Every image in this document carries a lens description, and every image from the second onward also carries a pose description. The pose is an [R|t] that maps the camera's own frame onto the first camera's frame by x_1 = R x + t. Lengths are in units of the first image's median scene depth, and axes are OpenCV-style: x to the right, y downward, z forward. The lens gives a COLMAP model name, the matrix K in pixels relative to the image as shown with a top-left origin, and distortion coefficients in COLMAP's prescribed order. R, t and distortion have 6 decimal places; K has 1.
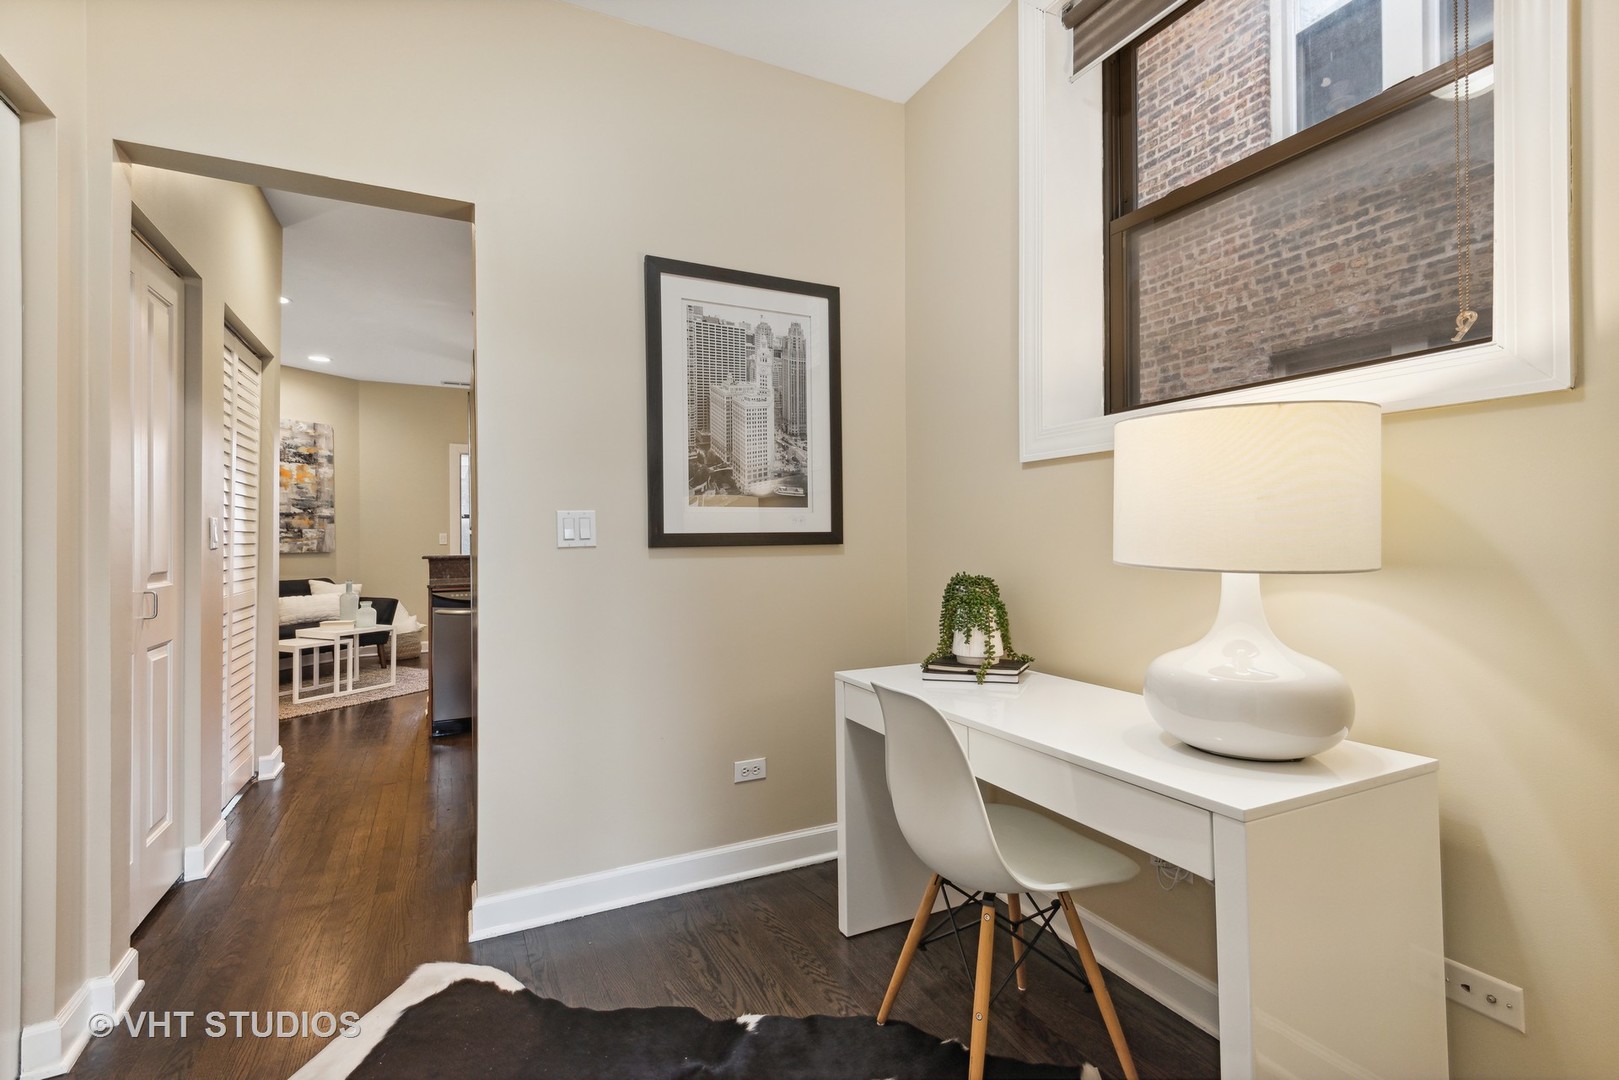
lens RADIAL K [[718.1, 0, 801.6], [0, 718.1, 529.4], [0, 0, 1]] dist [0.001101, -0.000113]
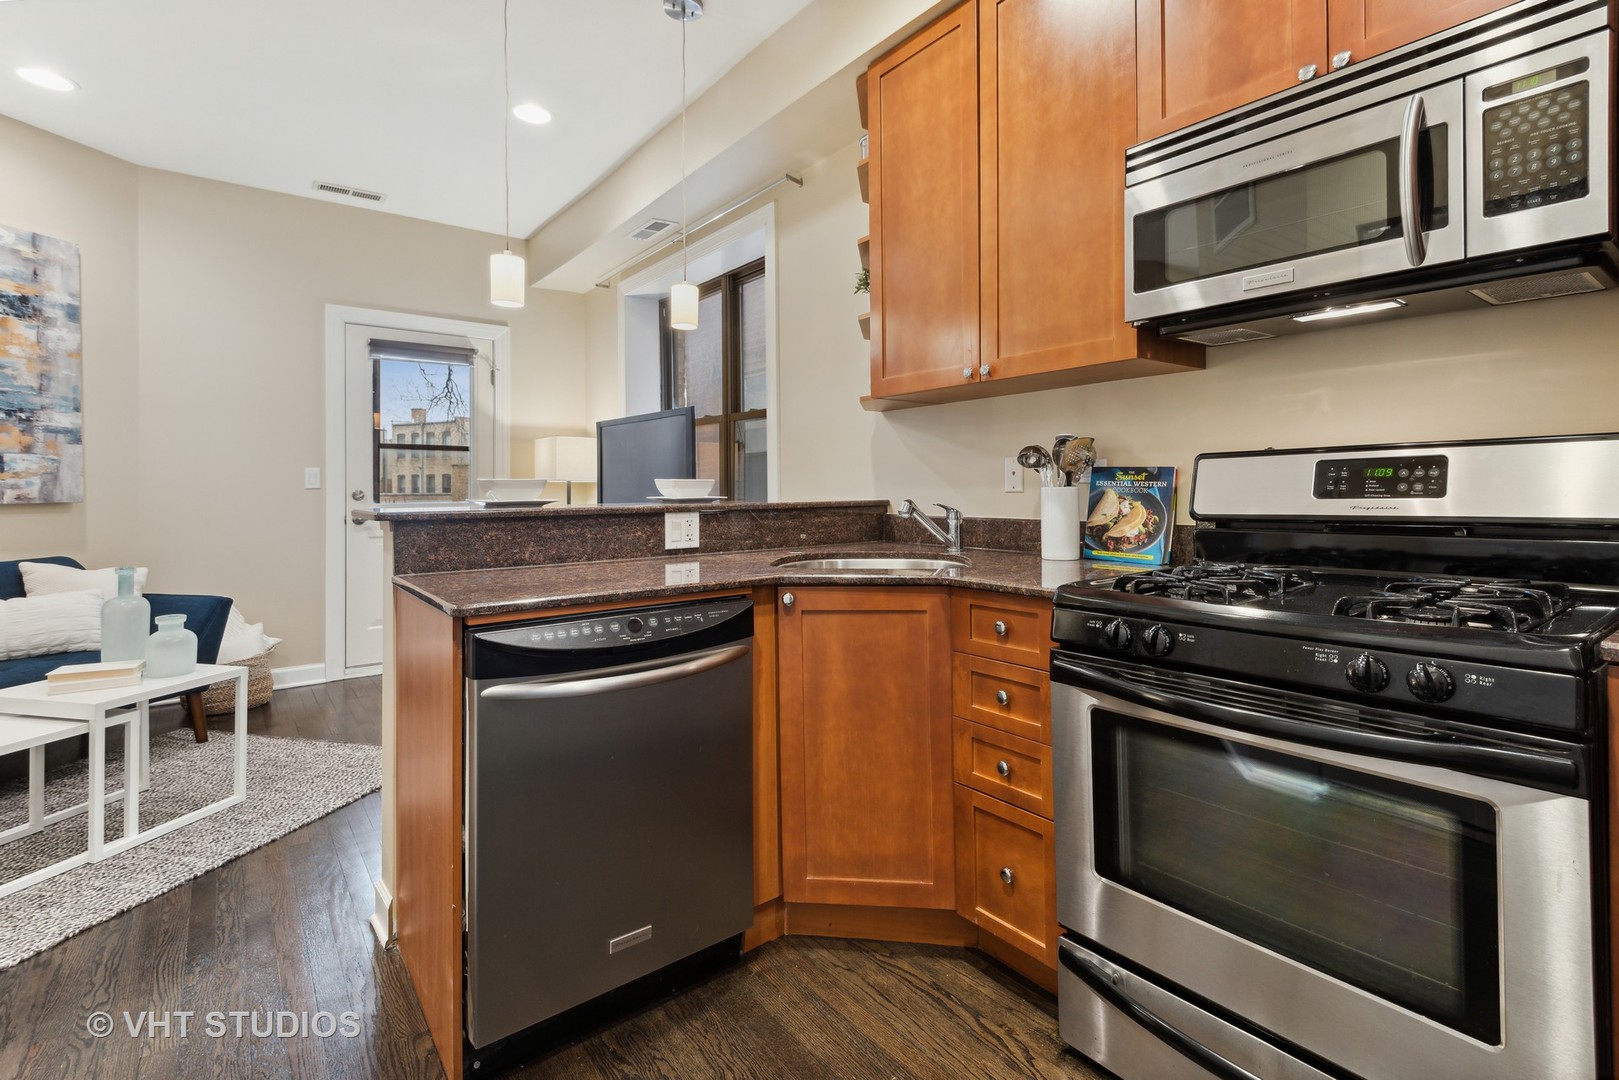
lens RADIAL K [[756.0, 0, 810.7], [0, 756.0, 487.6], [0, 0, 1]] dist [0.000471, -0.000792]
pose [[0.980364, 0.006218, 0.197099, -0.271916], [-0.007991, 0.999934, 0.008203, 0.013373], [-0.197035, -0.009617, 0.980349, 0.407135]]
